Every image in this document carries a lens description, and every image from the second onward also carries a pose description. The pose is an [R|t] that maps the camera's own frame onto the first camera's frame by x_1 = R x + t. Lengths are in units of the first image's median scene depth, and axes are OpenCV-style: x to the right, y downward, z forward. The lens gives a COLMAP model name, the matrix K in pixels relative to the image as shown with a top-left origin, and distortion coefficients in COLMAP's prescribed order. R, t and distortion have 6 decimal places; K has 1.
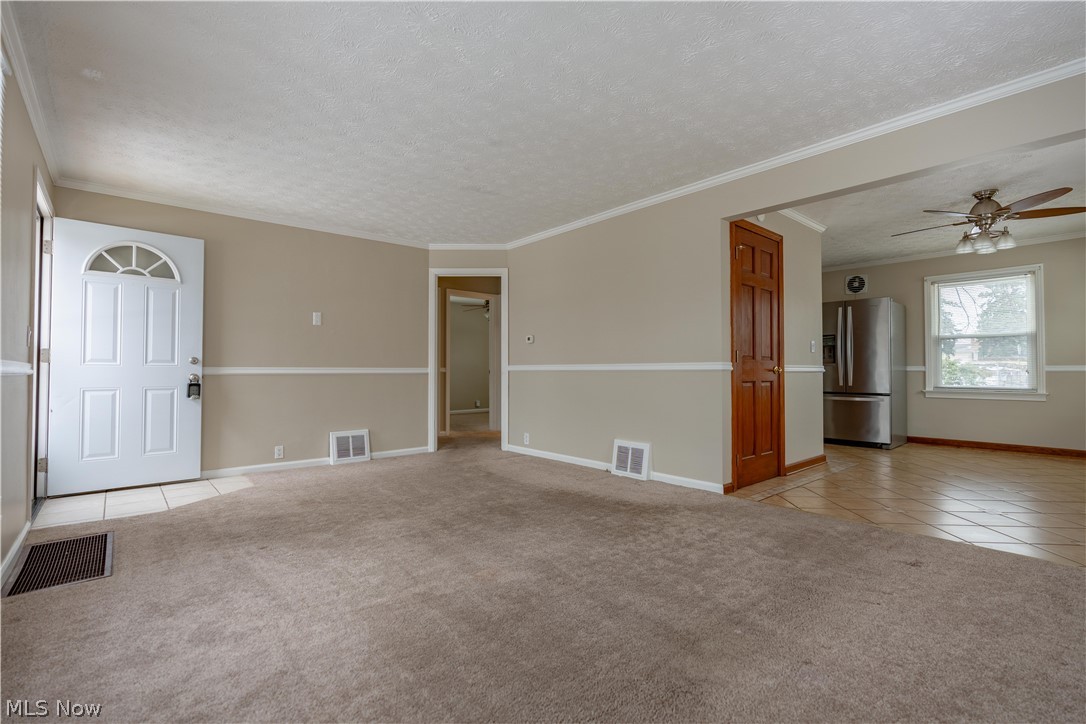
lens RADIAL K [[488.2, 0, 548.4], [0, 488.2, 362.2], [0, 0, 1]] dist [-0.003613, 0.000556]
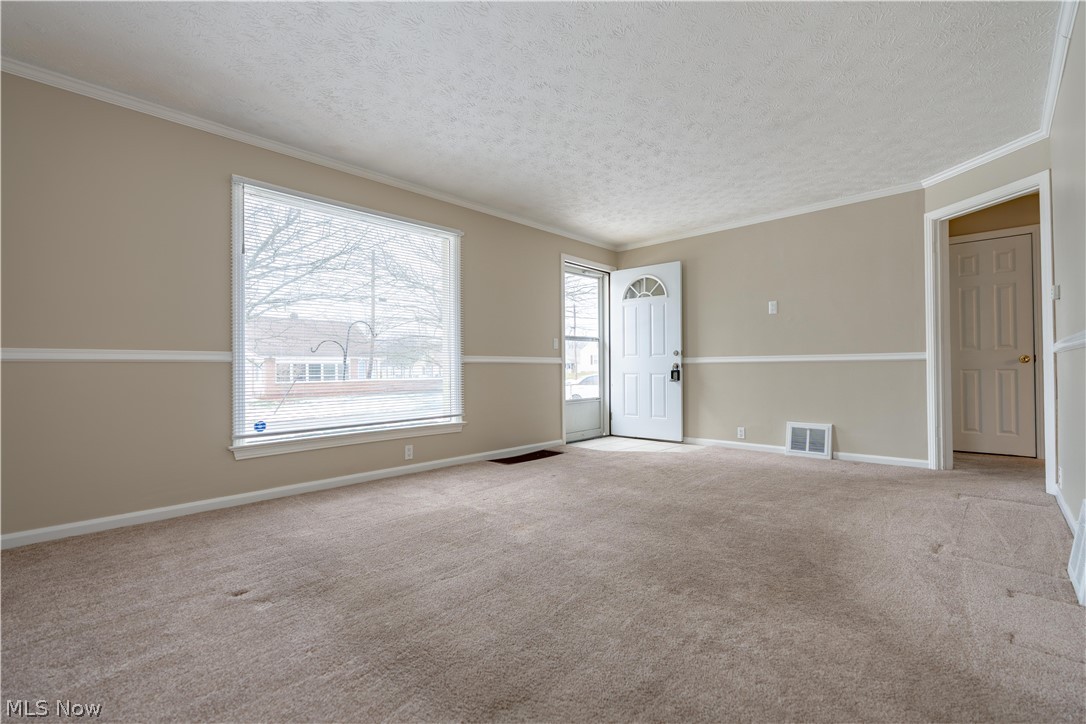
lens RADIAL K [[488.2, 0, 547.4], [0, 488.2, 363.4], [0, 0, 1]] dist [-0.003613, 0.000556]
pose [[0.109228, -0.009877, -0.993968, 0.508092], [0.026482, 0.999625, -0.007023, 0.022753], [0.993664, -0.025555, 0.109448, 0.450254]]
